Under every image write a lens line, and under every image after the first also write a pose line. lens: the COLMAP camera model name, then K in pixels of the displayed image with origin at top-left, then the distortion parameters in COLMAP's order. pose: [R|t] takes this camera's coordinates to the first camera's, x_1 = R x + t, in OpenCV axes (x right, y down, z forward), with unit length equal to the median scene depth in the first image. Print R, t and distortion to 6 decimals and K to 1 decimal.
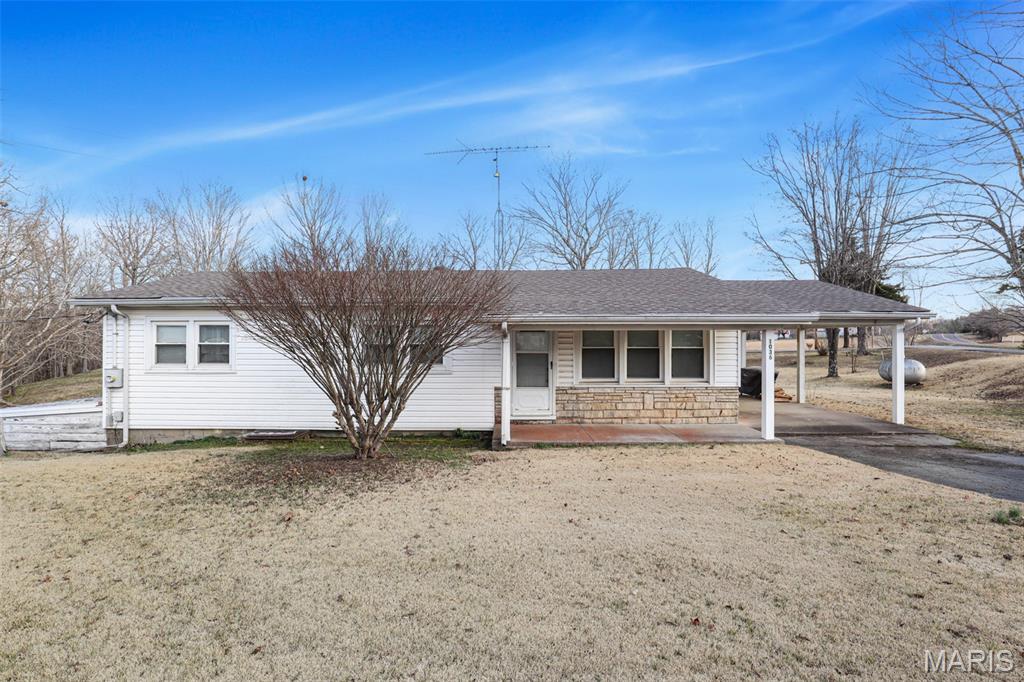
lens RADIAL K [[527.1, 0, 513.8], [0, 527.1, 335.5], [0, 0, 1]] dist [-0.002148, -0.000093]
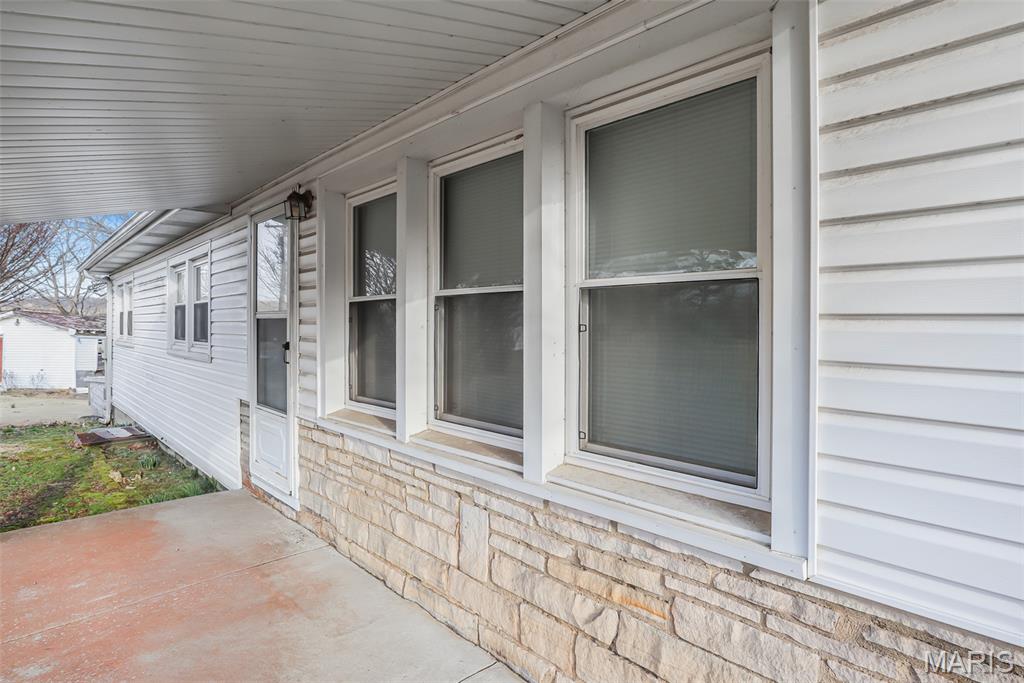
lens RADIAL K [[527.1, 0, 513.8], [0, 527.1, 336.0], [0, 0, 1]] dist [-0.002148, -0.000093]
pose [[0.697112, 0.018856, -0.716714, 0.419571], [-0.001284, 0.999685, 0.025051, 0.036569], [0.716961, -0.016544, 0.696917, 0.862981]]
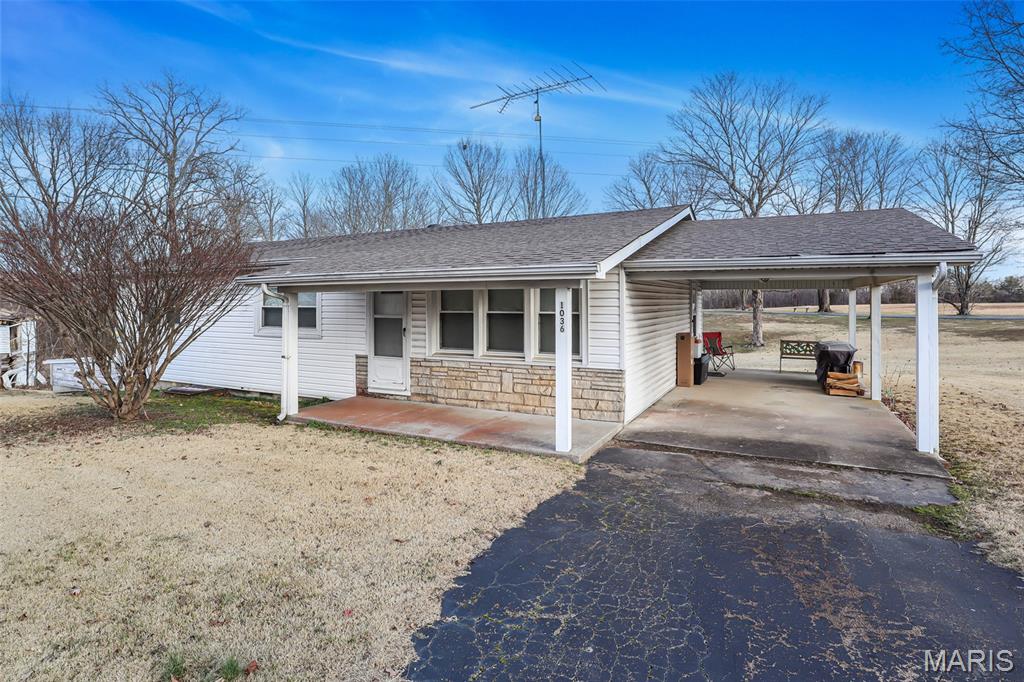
lens RADIAL K [[529.0, 0, 511.5], [0, 529.0, 297.4], [0, 0, 1]] dist [-0.004419, -0.000398]
pose [[0.895613, -0.003193, -0.444823, 0.607033], [0.004599, 0.999987, 0.002080, -0.000928], [0.444810, -0.003909, 0.895616, 0.307873]]
